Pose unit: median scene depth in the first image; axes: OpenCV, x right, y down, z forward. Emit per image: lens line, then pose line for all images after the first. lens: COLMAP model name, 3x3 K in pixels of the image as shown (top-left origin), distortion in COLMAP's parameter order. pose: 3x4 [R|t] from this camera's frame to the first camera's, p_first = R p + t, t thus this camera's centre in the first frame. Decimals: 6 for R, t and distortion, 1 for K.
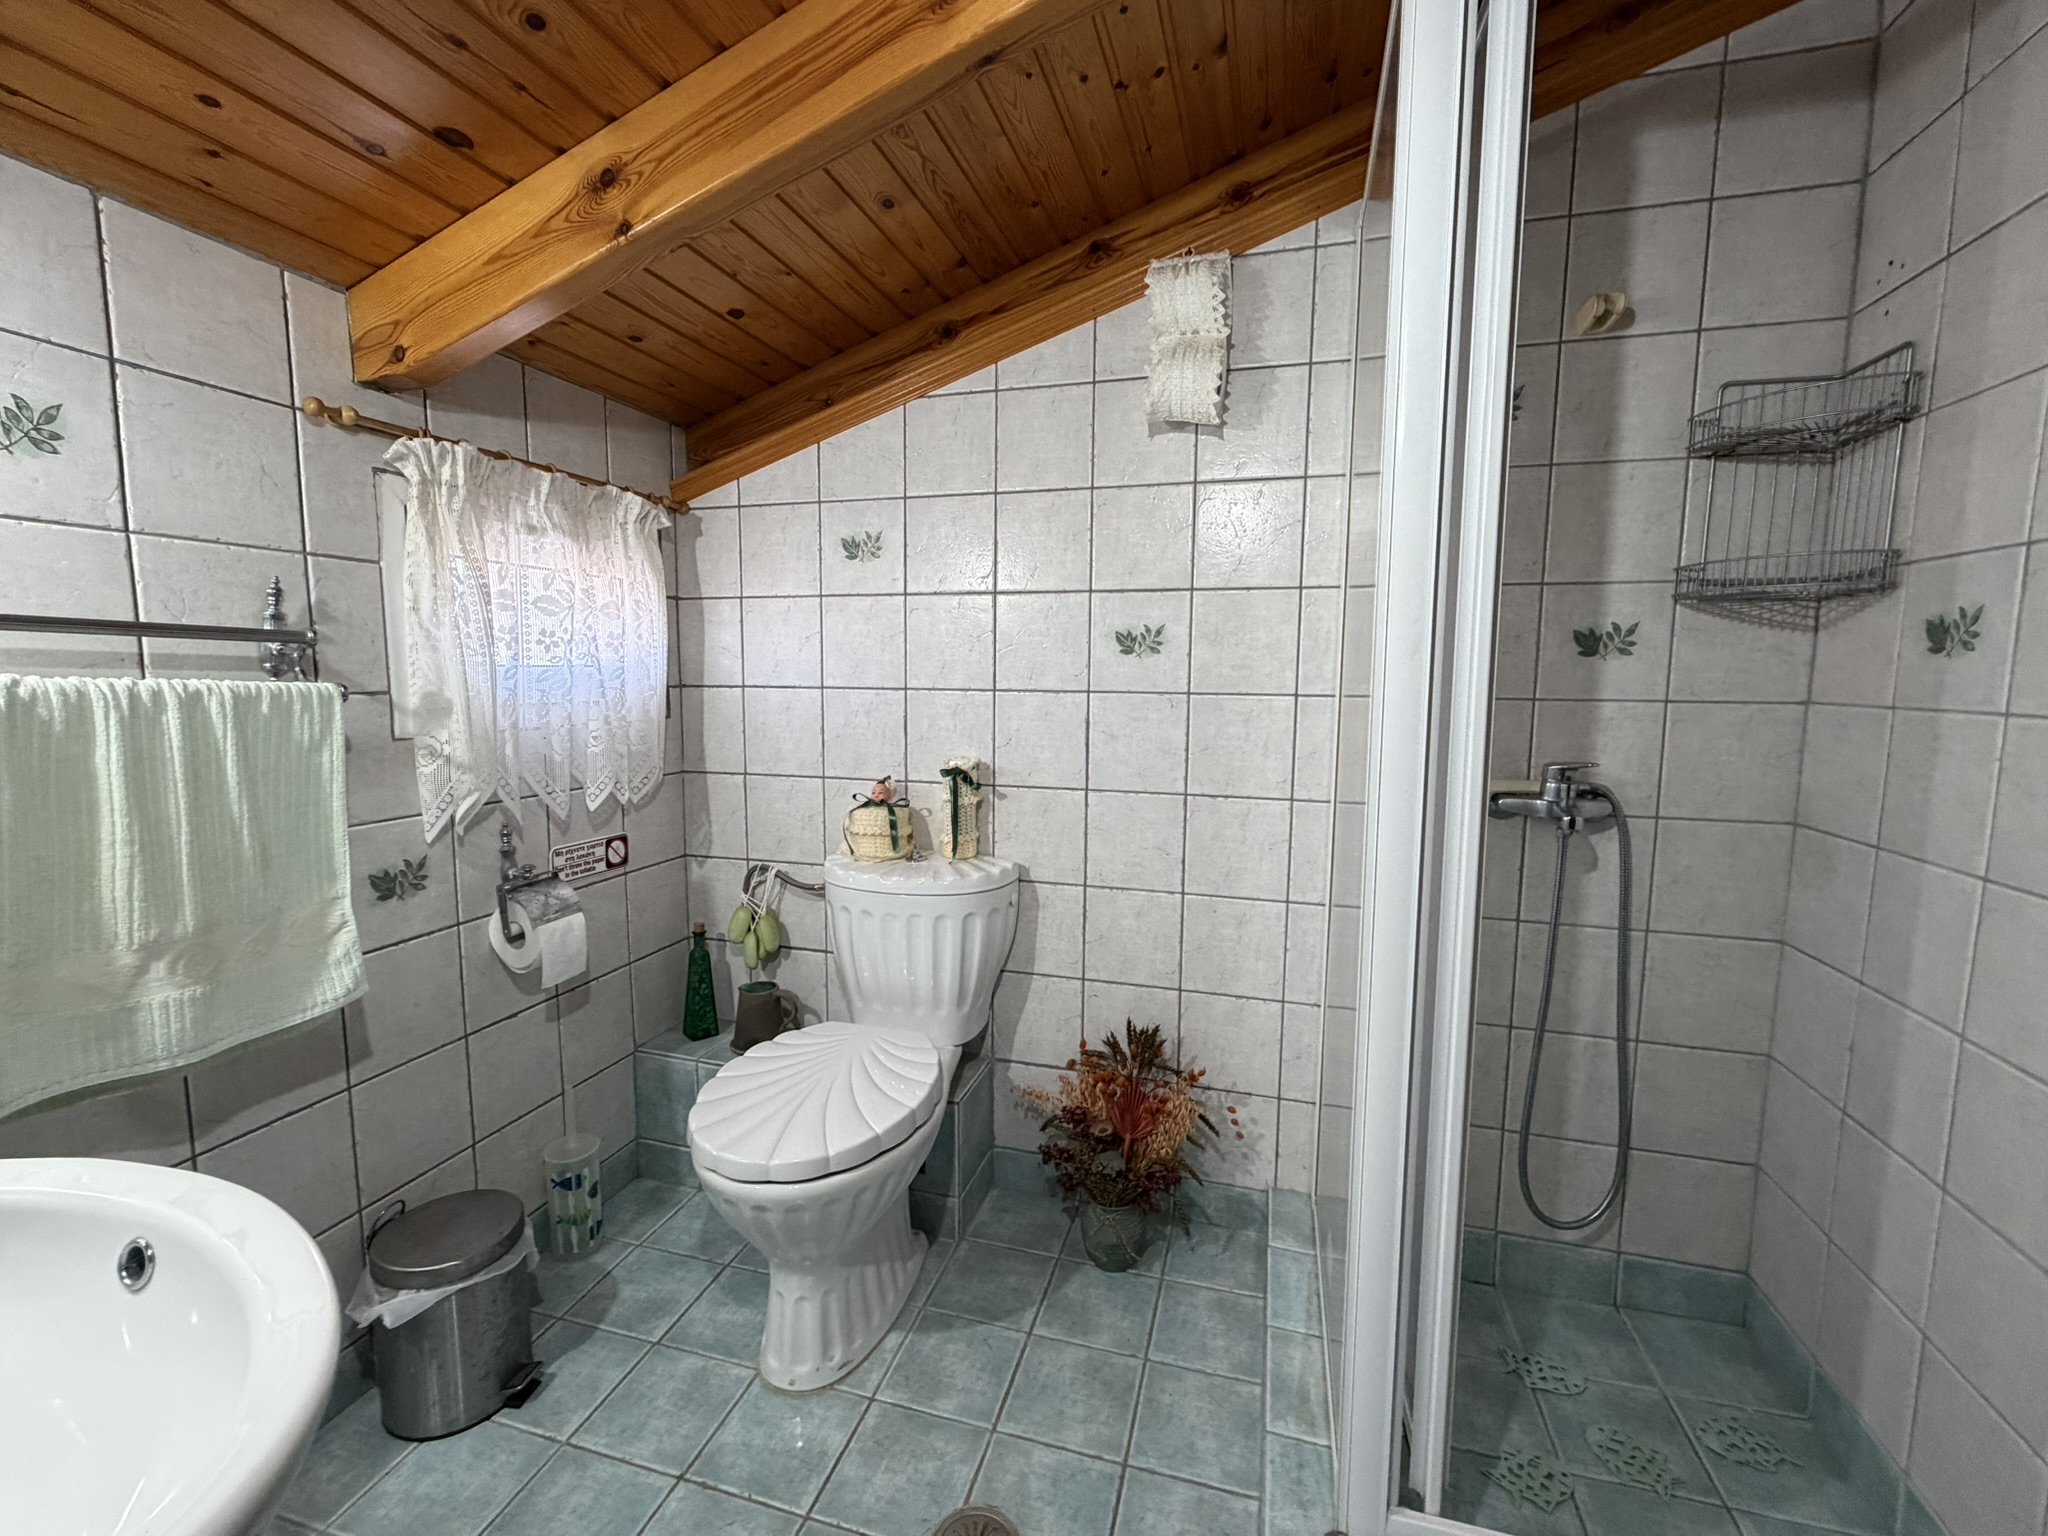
lens RADIAL K [[881.3, 0, 1026.1], [0, 881.3, 769.0], [0, 0, 1]] dist [0.001088, 0.001327]
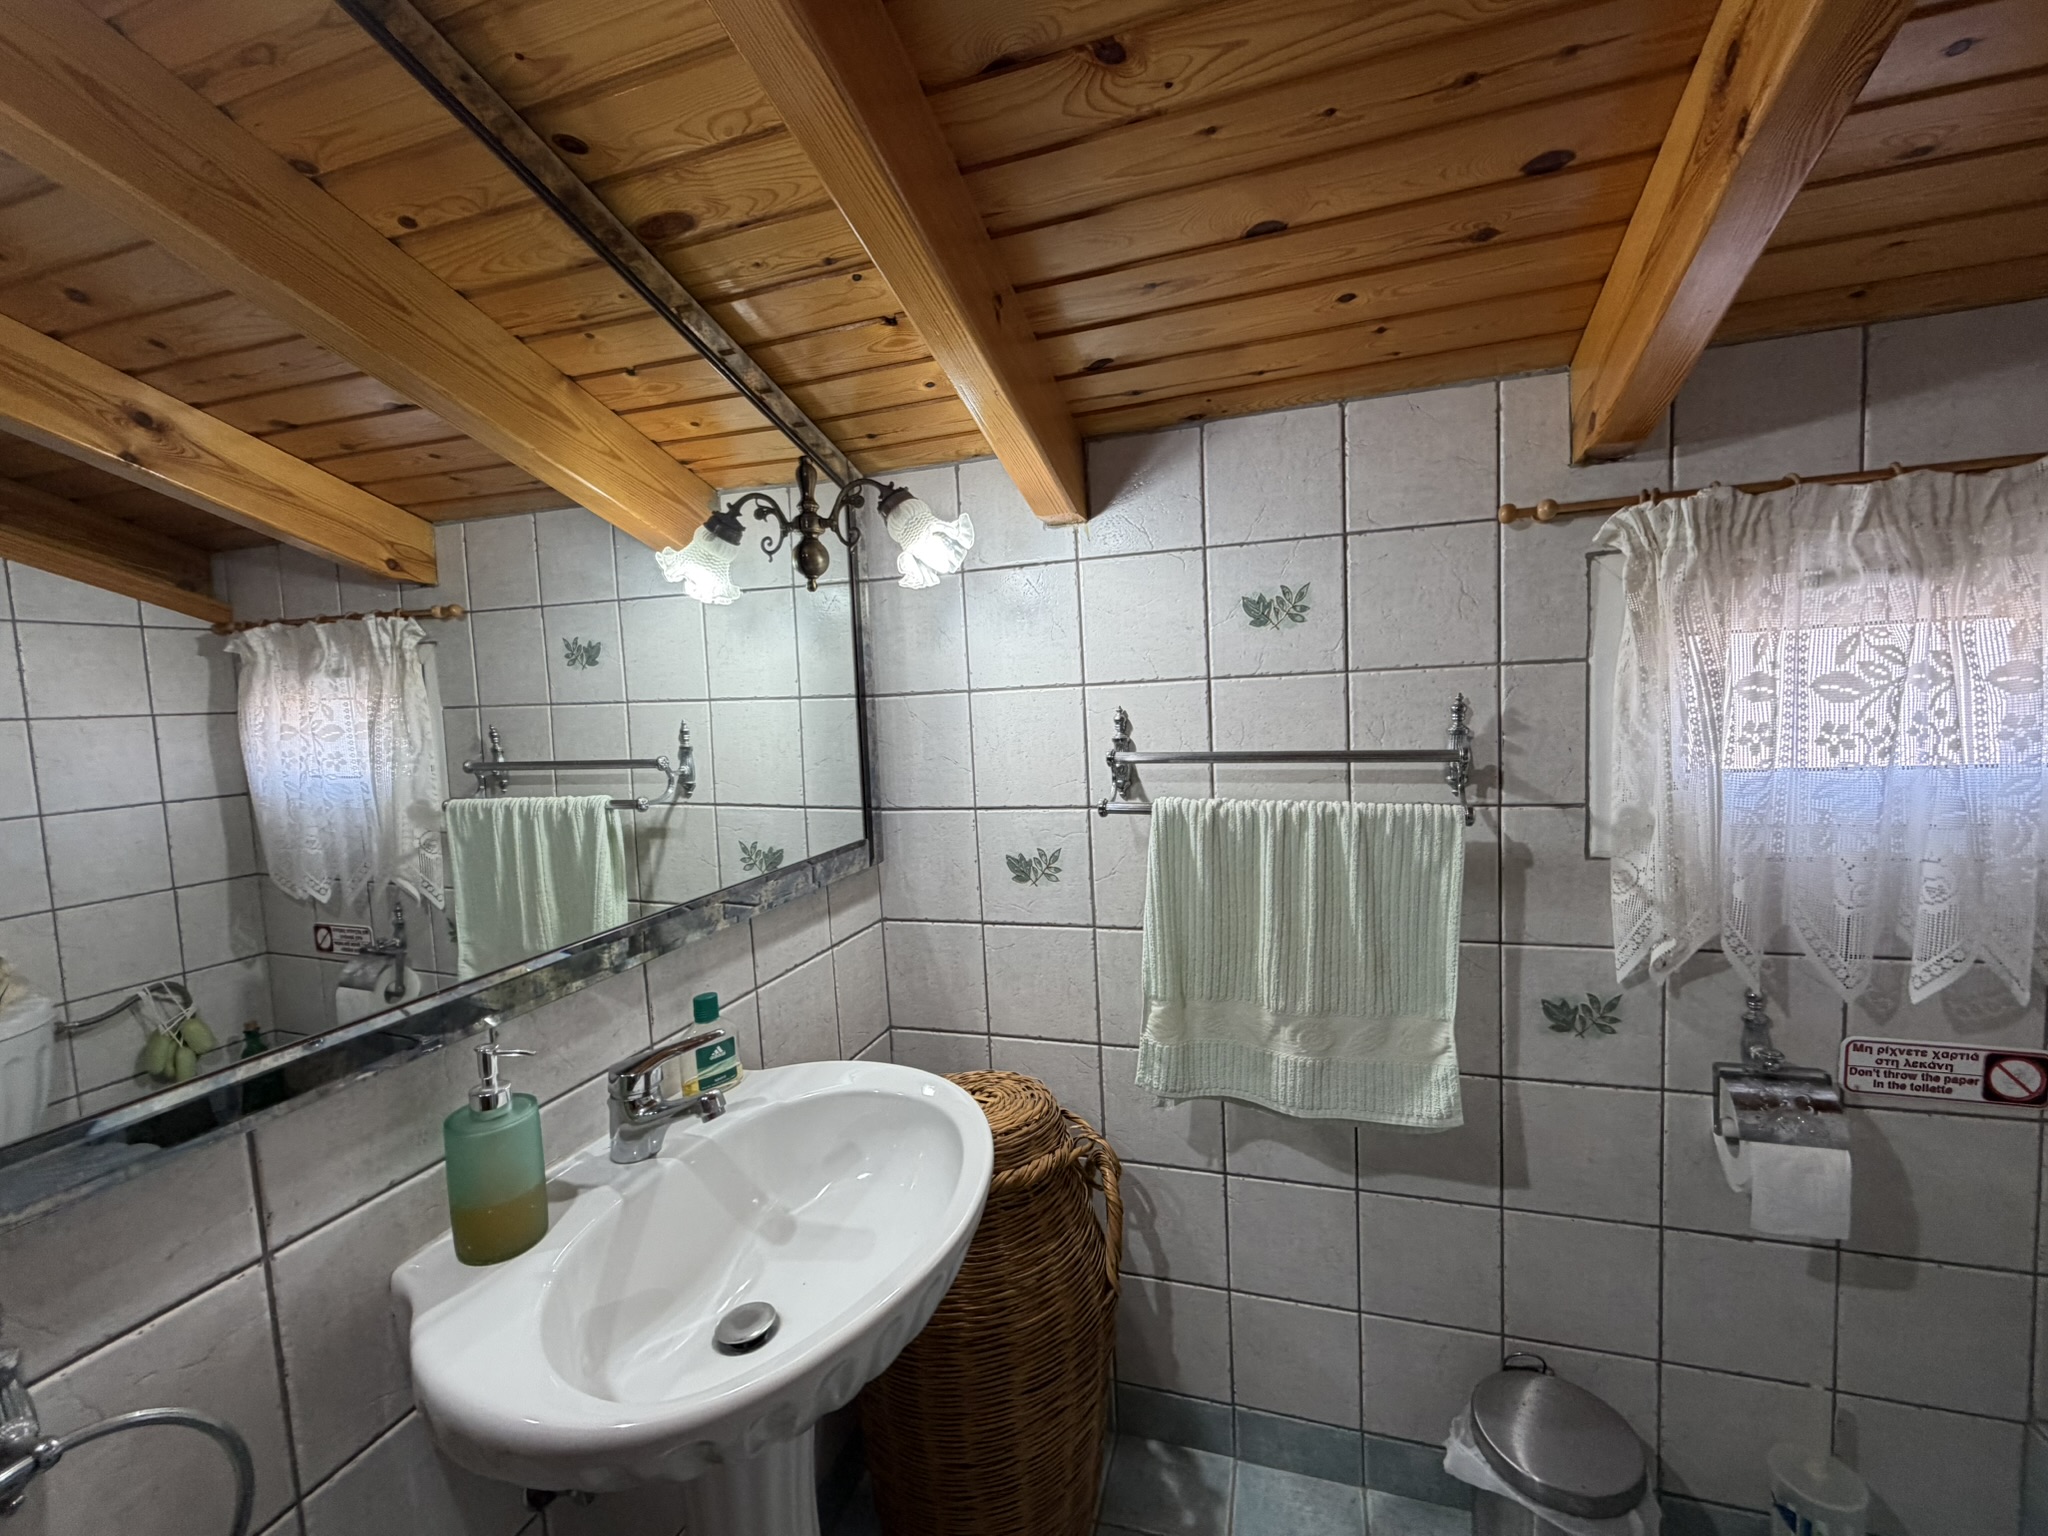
lens RADIAL K [[881.3, 0, 1025.9], [0, 881.3, 768.6], [0, 0, 1]] dist [0.001088, 0.001327]
pose [[-0.033503, 0.081593, -0.996102, 0.174021], [-0.060444, 0.994672, 0.083509, -0.164952], [0.997609, 0.063006, -0.028392, 0.470921]]
